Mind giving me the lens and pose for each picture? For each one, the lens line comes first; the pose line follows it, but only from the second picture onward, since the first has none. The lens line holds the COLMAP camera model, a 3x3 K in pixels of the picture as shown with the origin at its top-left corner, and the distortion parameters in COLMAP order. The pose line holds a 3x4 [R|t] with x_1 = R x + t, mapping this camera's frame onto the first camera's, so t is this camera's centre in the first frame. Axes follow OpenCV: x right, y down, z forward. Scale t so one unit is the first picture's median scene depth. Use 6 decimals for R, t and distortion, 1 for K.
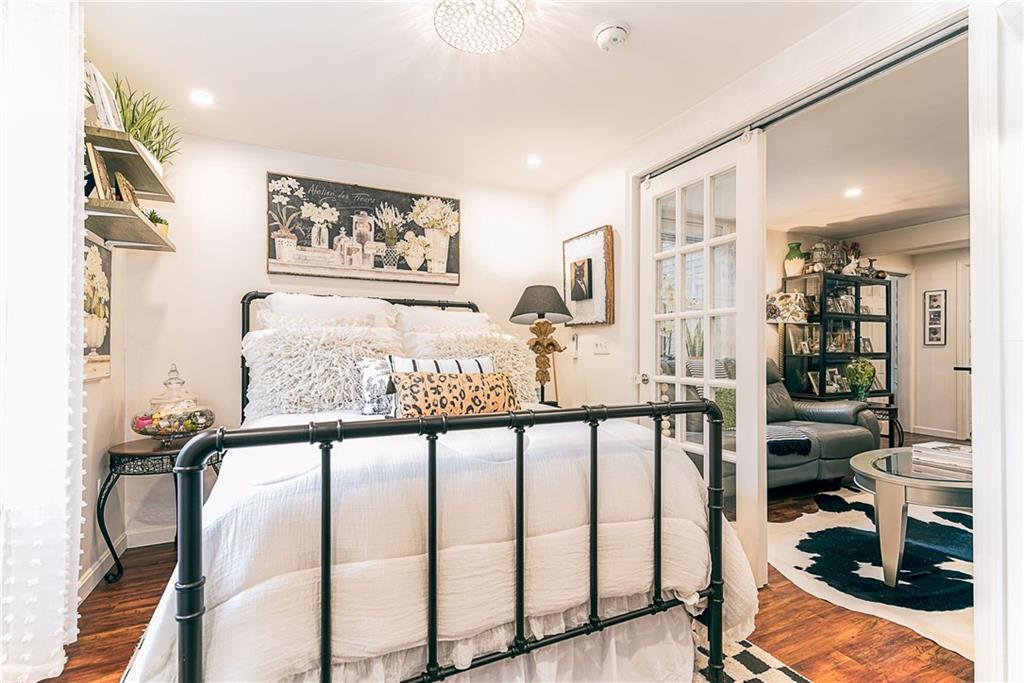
lens RADIAL K [[476.6, 0, 513.1], [0, 476.6, 348.7], [0, 0, 1]] dist [0.010772, -0.001092]
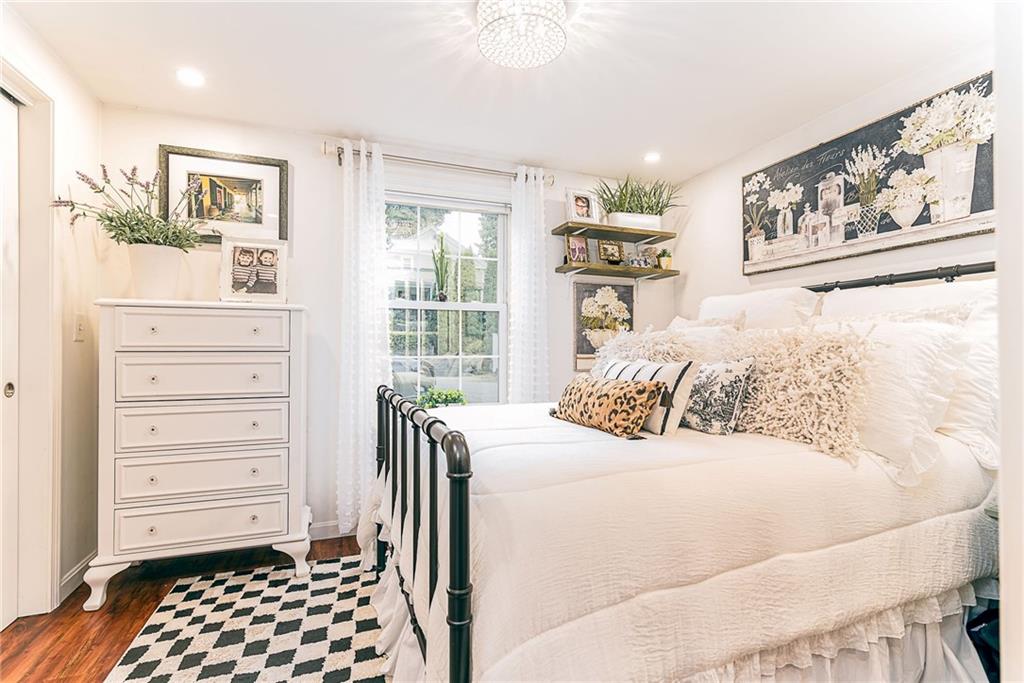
lens RADIAL K [[476.6, 0, 518.3], [0, 476.6, 343.8], [0, 0, 1]] dist [0.010772, -0.001092]
pose [[-0.081318, -0.010392, -0.996634, 0.437902], [0.006259, 0.999921, -0.010937, -0.003196], [0.996669, -0.007128, -0.081247, 0.482512]]
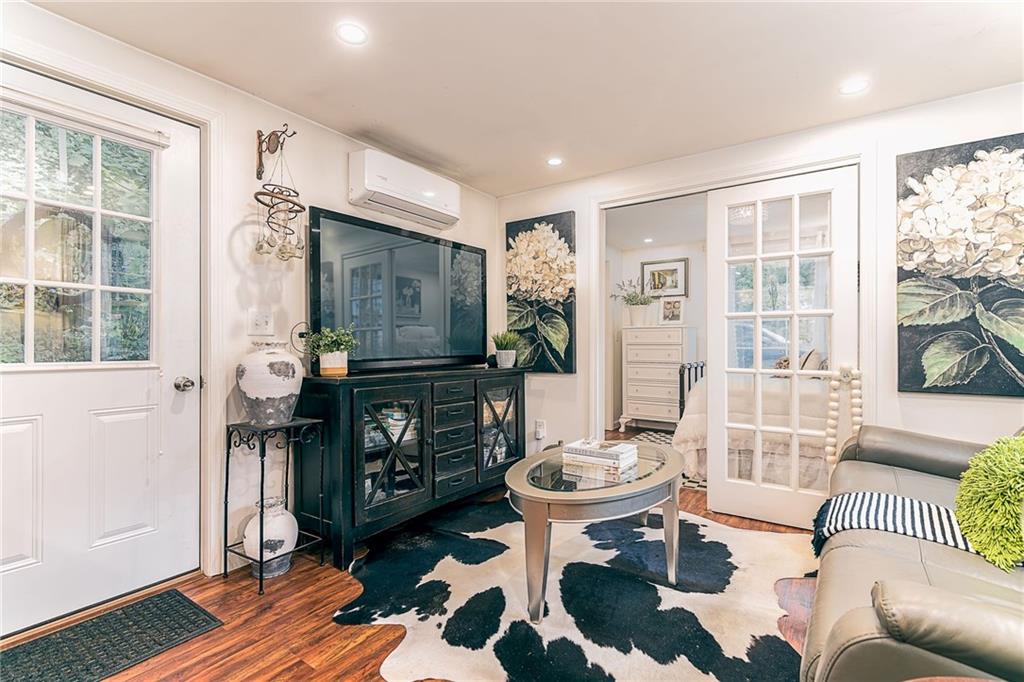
lens RADIAL K [[476.6, 0, 510.9], [0, 476.6, 338.6], [0, 0, 1]] dist [0.010772, -0.001092]
pose [[-0.871088, -0.006541, -0.491083, 1.055738], [0.002191, 0.999850, -0.017204, 0.003774], [0.491122, -0.016062, -0.870943, 1.188553]]
